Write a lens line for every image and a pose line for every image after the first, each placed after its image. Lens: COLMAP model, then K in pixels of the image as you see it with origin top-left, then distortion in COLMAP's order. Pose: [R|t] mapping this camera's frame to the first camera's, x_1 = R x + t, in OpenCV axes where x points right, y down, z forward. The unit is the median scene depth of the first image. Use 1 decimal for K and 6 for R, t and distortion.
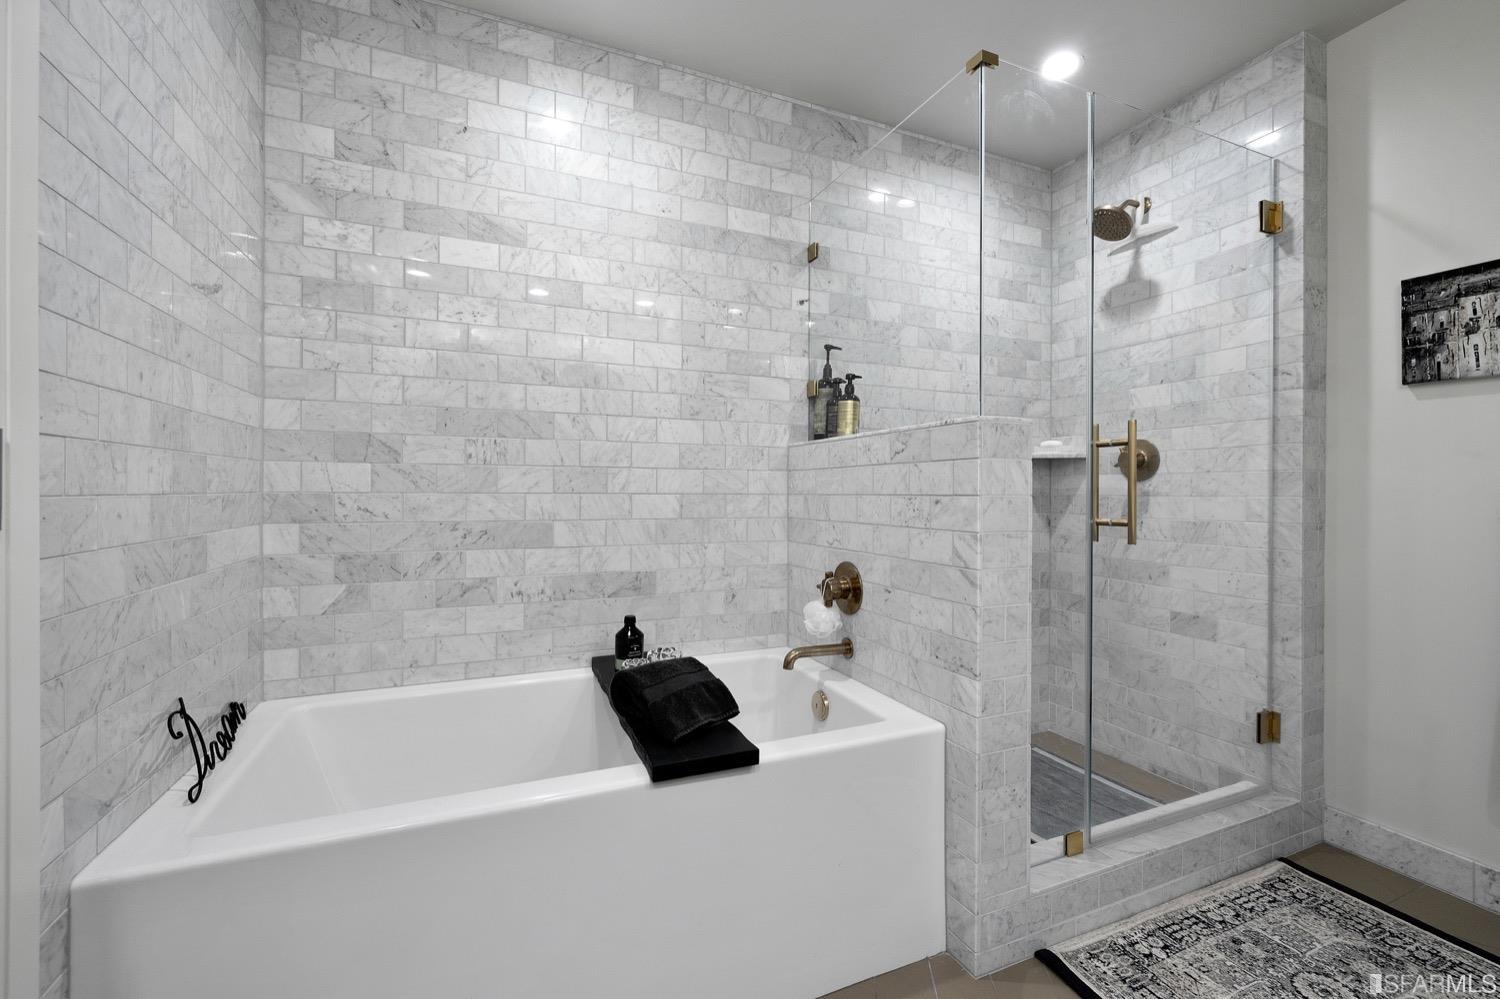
lens RADIAL K [[629.3, 0, 748.7], [0, 629.3, 490.5], [0, 0, 1]] dist [-0.000005, -0.000016]
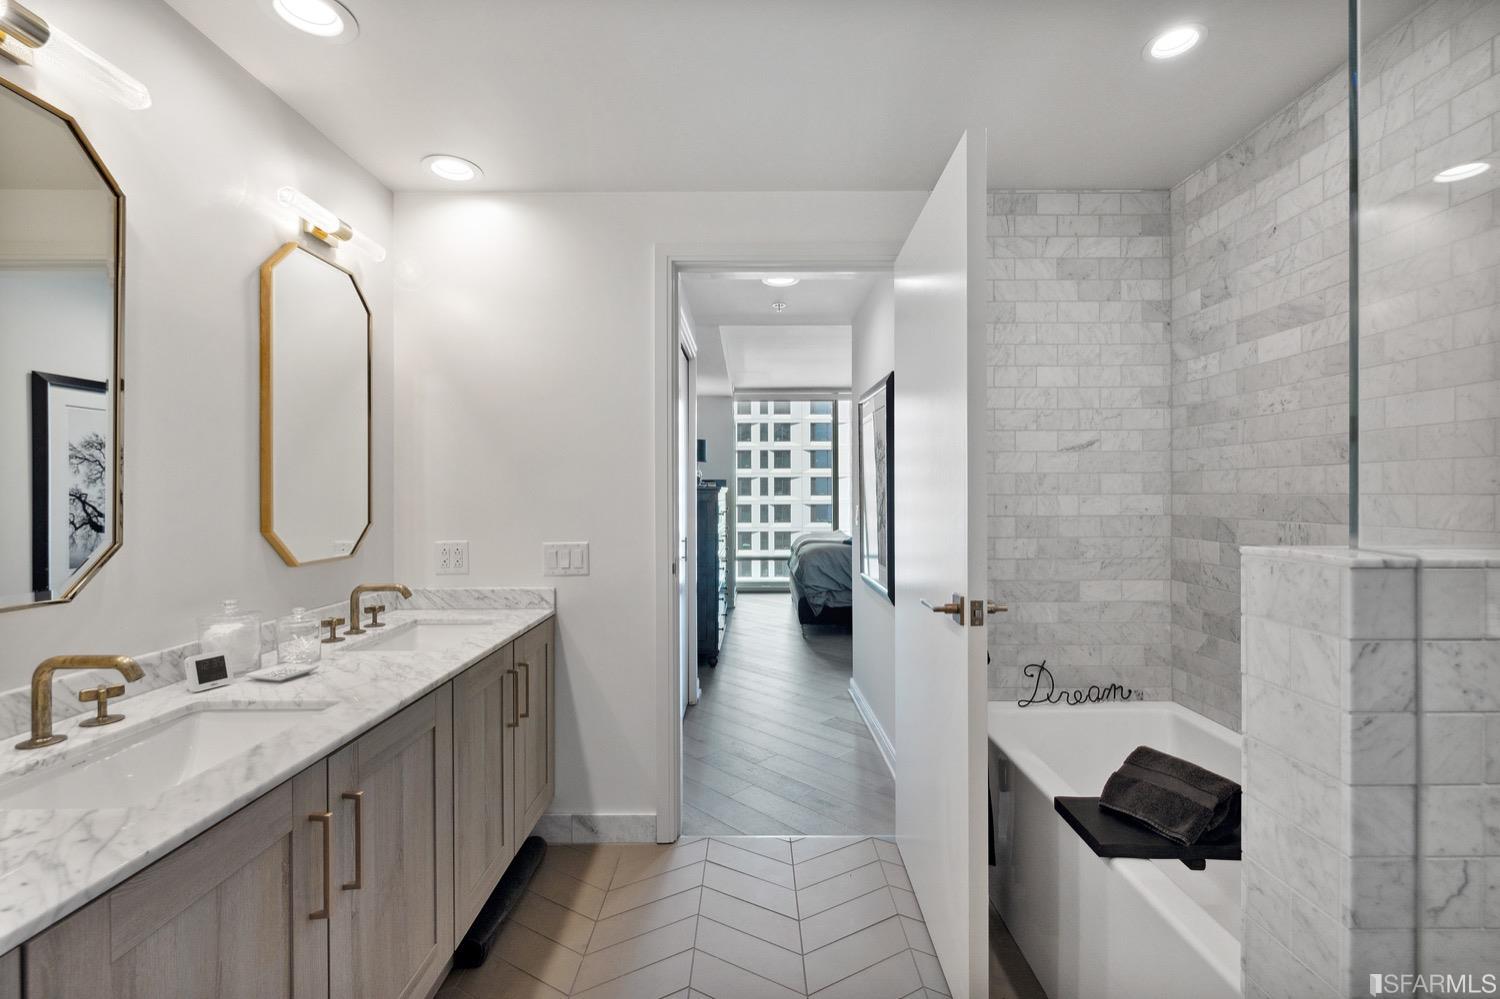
lens RADIAL K [[629.3, 0, 750.1], [0, 629.3, 495.4], [0, 0, 1]] dist [-0.000005, -0.000016]
pose [[-0.394620, -0.000744, -0.918844, 0.894462], [0.002759, 0.999994, -0.001995, -0.133622], [0.918840, -0.003322, -0.394616, 0.629033]]
